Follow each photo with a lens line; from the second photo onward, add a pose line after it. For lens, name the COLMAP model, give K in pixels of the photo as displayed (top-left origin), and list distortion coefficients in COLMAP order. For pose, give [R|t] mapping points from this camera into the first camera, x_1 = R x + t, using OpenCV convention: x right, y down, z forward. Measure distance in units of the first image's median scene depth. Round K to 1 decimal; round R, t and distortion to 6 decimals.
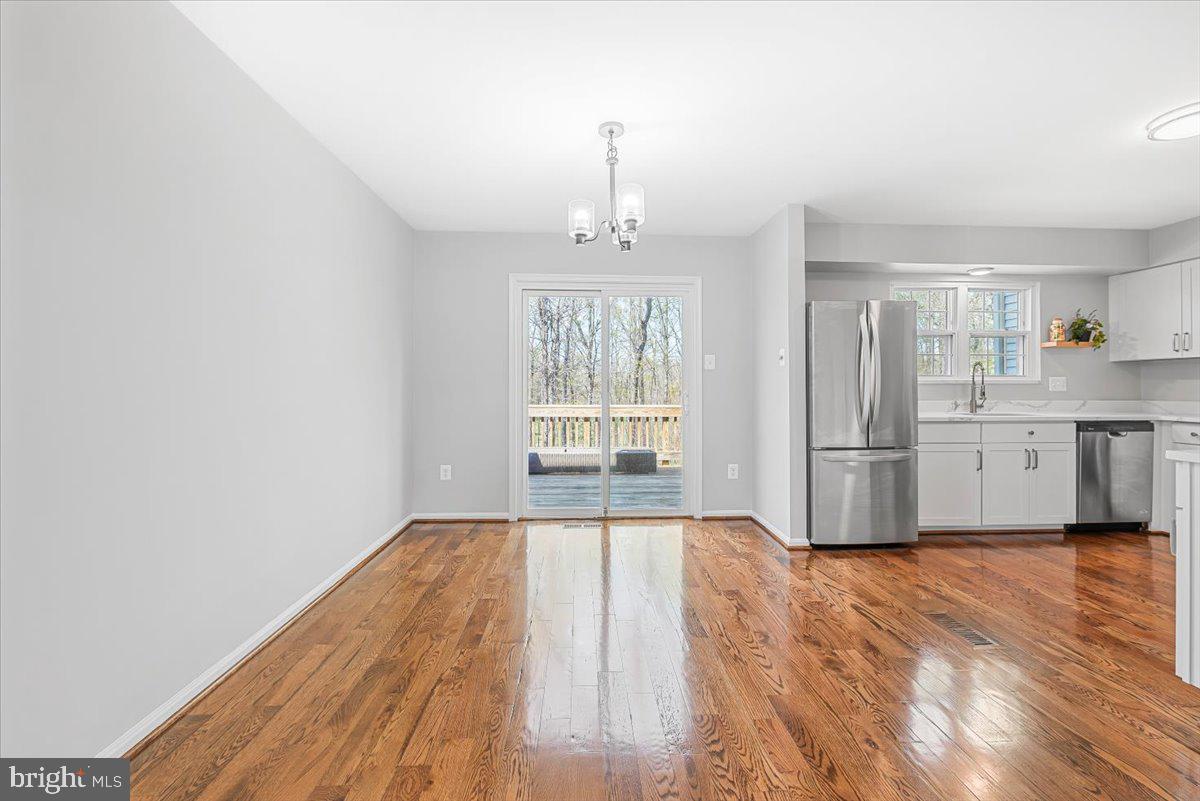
lens RADIAL K [[482.5, 0, 606.6], [0, 482.5, 386.8], [0, 0, 1]] dist [-0.002289, -0.001751]
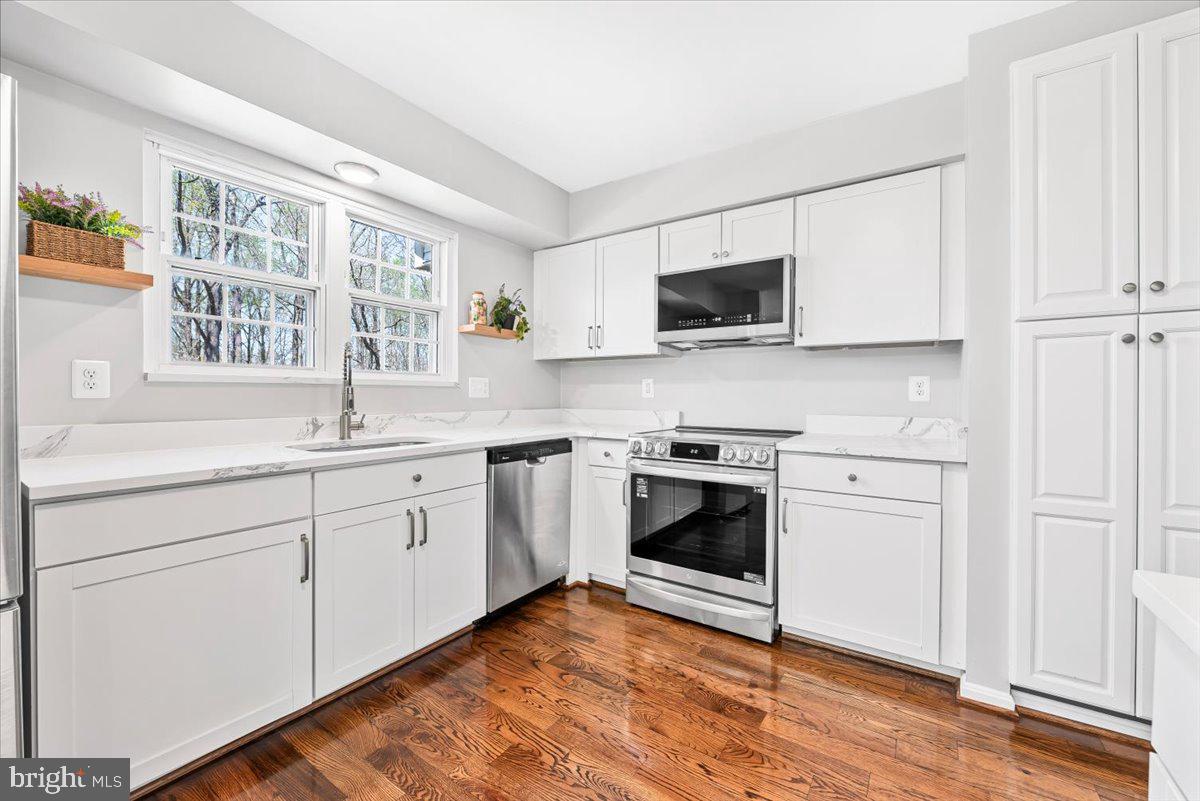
lens RADIAL K [[482.5, 0, 605.3], [0, 482.5, 393.2], [0, 0, 1]] dist [-0.002289, -0.001751]
pose [[0.599395, 0.004255, 0.800442, 0.558499], [-0.006875, 0.999976, -0.000167, 0.001531], [-0.800424, -0.005403, 0.599410, 0.497303]]
